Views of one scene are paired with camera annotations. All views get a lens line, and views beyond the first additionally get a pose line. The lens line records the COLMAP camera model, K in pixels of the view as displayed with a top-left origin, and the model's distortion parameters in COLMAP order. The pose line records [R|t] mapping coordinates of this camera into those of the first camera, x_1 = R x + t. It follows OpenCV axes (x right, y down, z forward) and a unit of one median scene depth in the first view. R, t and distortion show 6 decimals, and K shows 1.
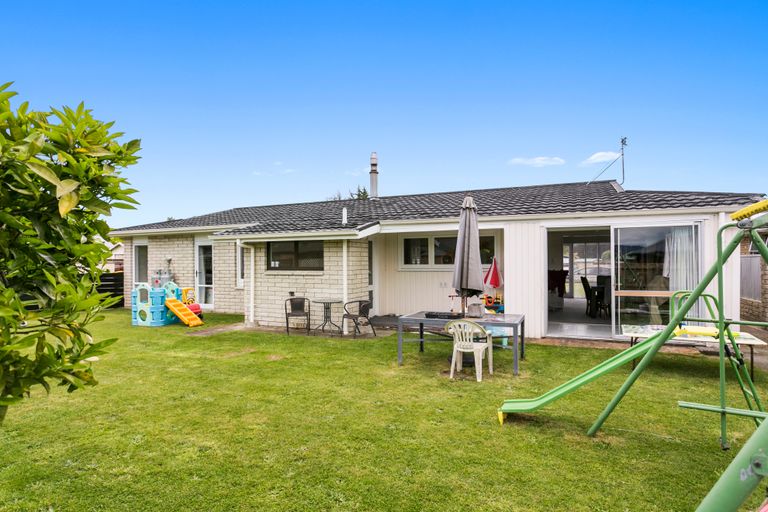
lens RADIAL K [[449.8, 0, 384.0], [0, 449.8, 256.0], [0, 0, 1]] dist [0.000461, 0.002002]
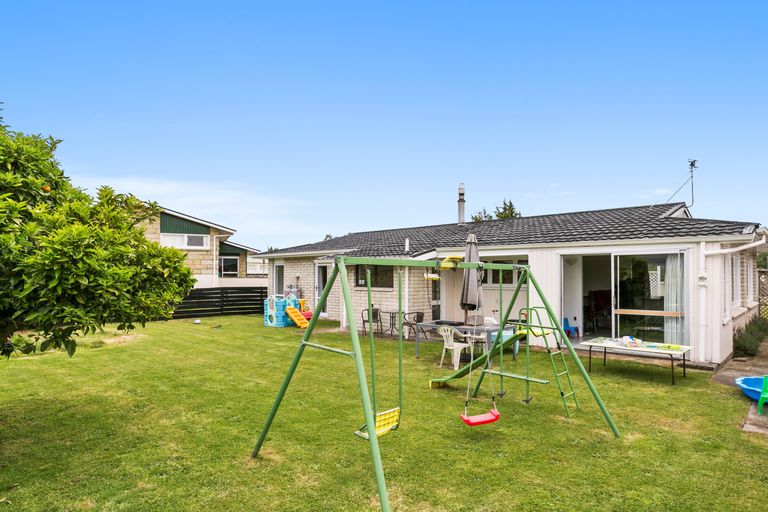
lens RADIAL K [[449.8, 0, 384.0], [0, 449.8, 256.0], [0, 0, 1]] dist [0.000461, 0.002002]
pose [[0.952035, -0.006732, -0.305917, 0.224221], [-0.003885, 0.999411, -0.034083, -0.013309], [0.305966, 0.033637, 0.951448, -0.212320]]
